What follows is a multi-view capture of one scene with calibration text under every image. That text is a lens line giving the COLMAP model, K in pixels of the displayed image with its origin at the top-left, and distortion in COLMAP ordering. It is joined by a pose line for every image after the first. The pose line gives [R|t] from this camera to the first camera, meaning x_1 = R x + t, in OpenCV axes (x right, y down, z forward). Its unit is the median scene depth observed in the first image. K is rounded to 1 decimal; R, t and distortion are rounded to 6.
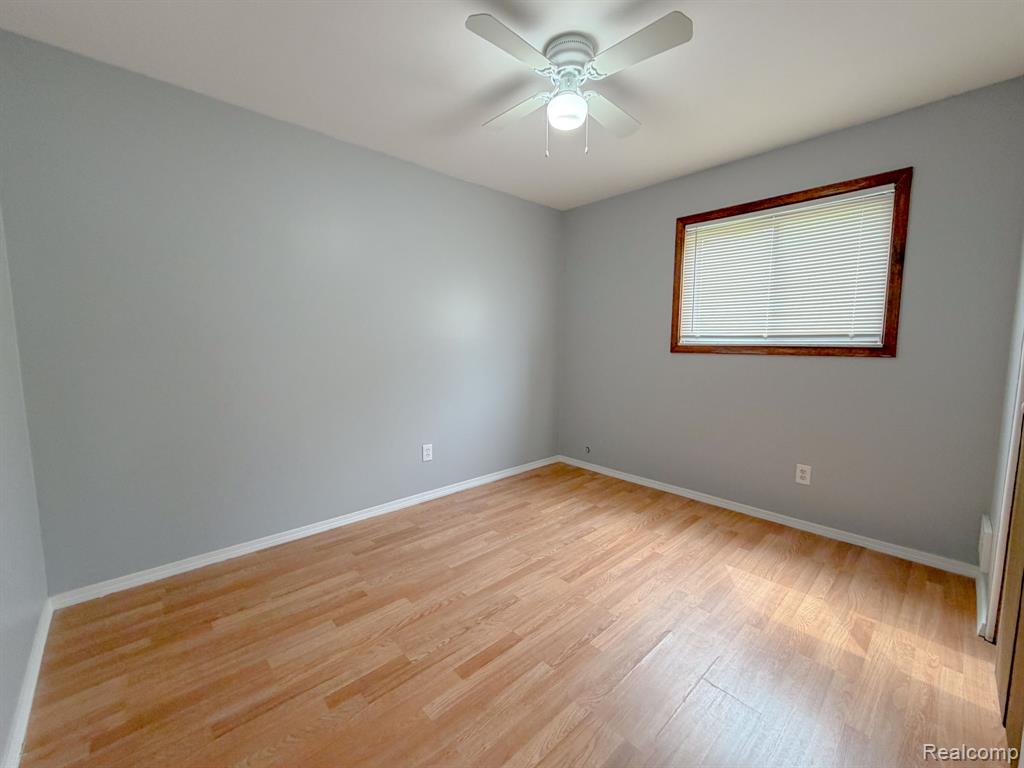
lens RADIAL K [[412.1, 0, 506.9], [0, 412.1, 385.0], [0, 0, 1]] dist [0.000204, -0.000070]
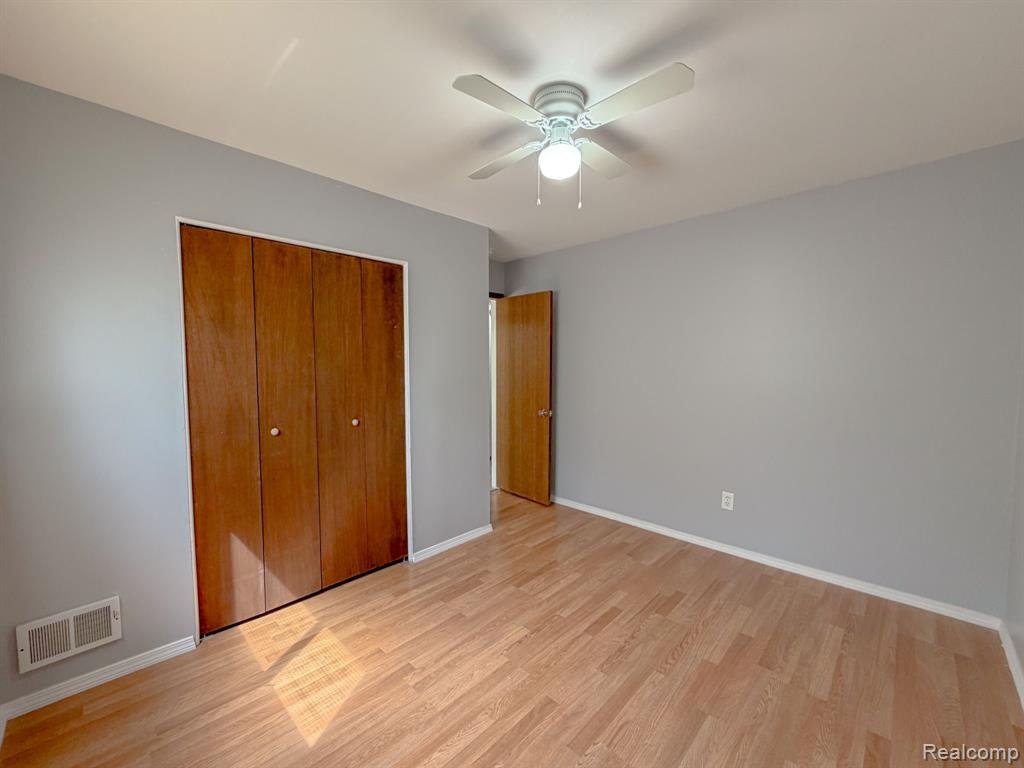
lens RADIAL K [[412.1, 0, 506.9], [0, 412.1, 385.0], [0, 0, 1]] dist [0.000204, -0.000070]
pose [[-0.998445, 0.001554, -0.055728, 0.312703], [-0.007332, 0.987269, 0.158888, -0.291546], [0.055265, 0.159049, -0.985723, 1.935227]]
